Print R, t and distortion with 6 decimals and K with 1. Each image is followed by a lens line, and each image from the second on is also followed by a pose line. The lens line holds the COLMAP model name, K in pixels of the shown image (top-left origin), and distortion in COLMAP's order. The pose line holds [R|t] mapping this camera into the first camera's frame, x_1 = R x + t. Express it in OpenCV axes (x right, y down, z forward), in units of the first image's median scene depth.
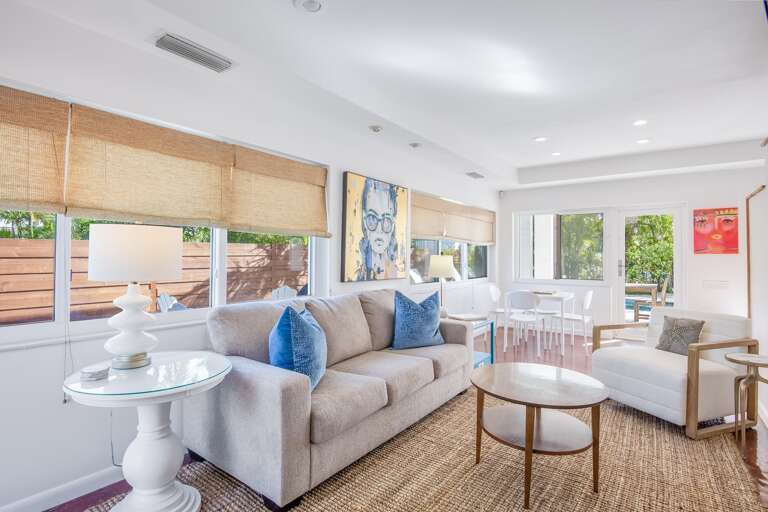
lens RADIAL K [[381.8, 0, 381.9], [0, 381.8, 252.2], [0, 0, 1]] dist [-0.021525, -0.000407]
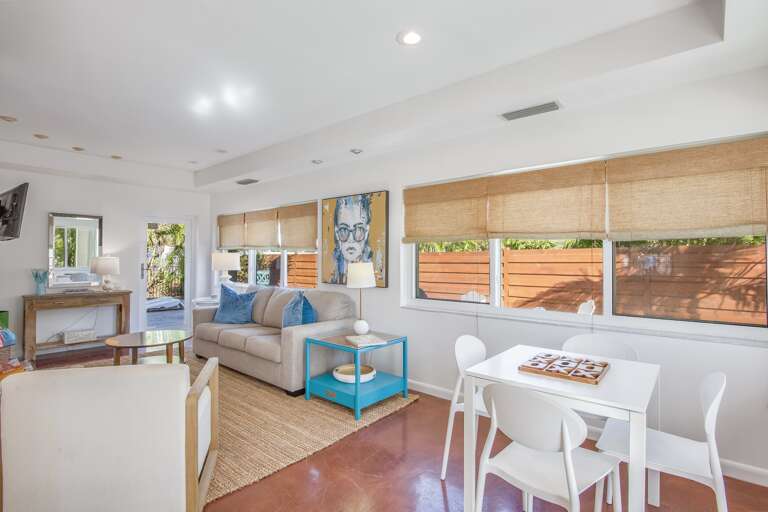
lens RADIAL K [[381.8, 0, 381.9], [0, 381.8, 252.2], [0, 0, 1]] dist [-0.021525, -0.000407]
pose [[-0.080204, -0.022659, -0.996521, 1.091099], [0.007404, 0.999700, -0.023327, 0.004343], [0.996751, -0.009249, -0.080012, 1.177901]]
